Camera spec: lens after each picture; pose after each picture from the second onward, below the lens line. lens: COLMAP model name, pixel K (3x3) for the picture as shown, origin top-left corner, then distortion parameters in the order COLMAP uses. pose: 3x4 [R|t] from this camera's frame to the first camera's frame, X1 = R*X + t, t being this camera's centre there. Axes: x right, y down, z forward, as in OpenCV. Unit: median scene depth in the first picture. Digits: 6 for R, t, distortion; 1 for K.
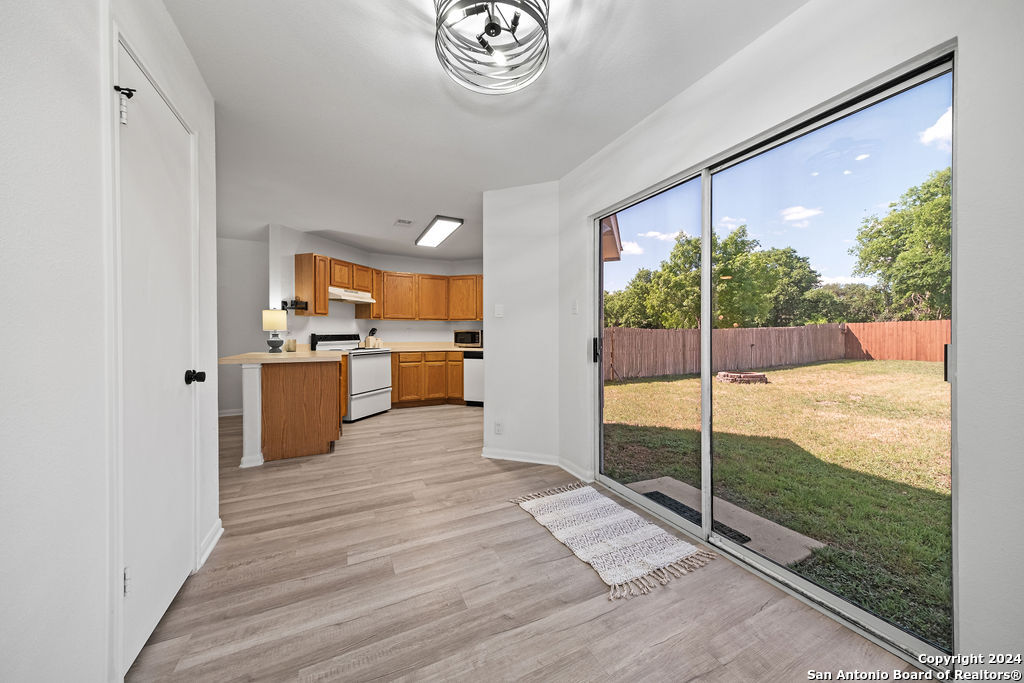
lens RADIAL K [[369.2, 0, 525.5], [0, 369.2, 338.3], [0, 0, 1]] dist [0.008462, -0.000633]
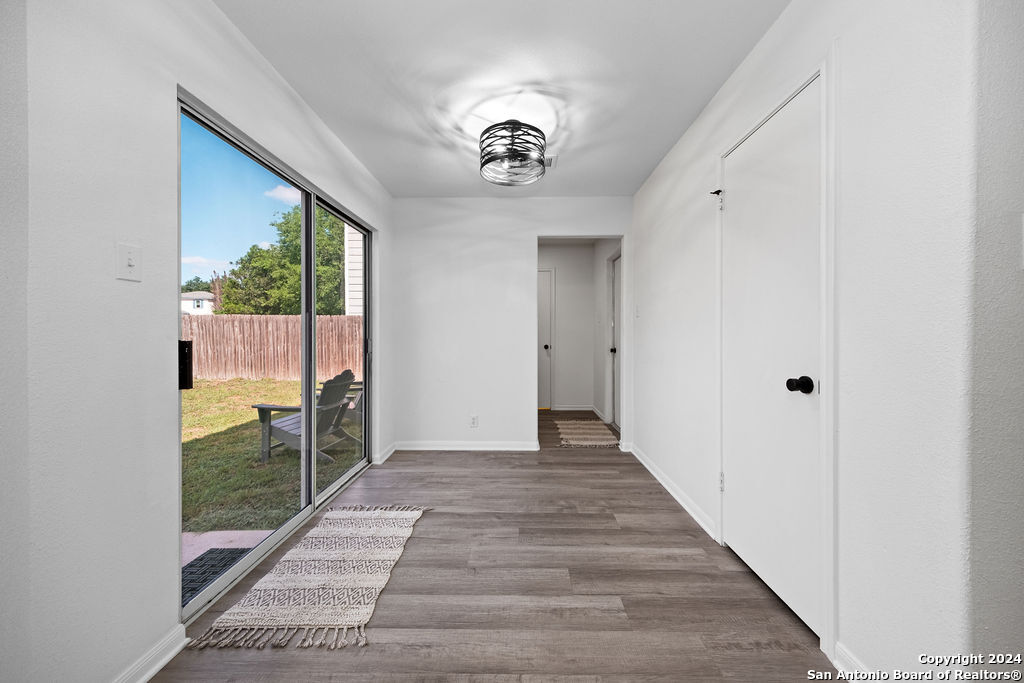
lens RADIAL K [[362.5, 0, 514.2], [0, 362.5, 335.2], [0, 0, 1]] dist [0.011779, -0.000329]
pose [[-0.885059, 0.003535, 0.465466, -0.121877], [0.005763, 0.999978, 0.003364, -0.001443], [-0.465443, 0.005659, -0.885060, 0.345106]]
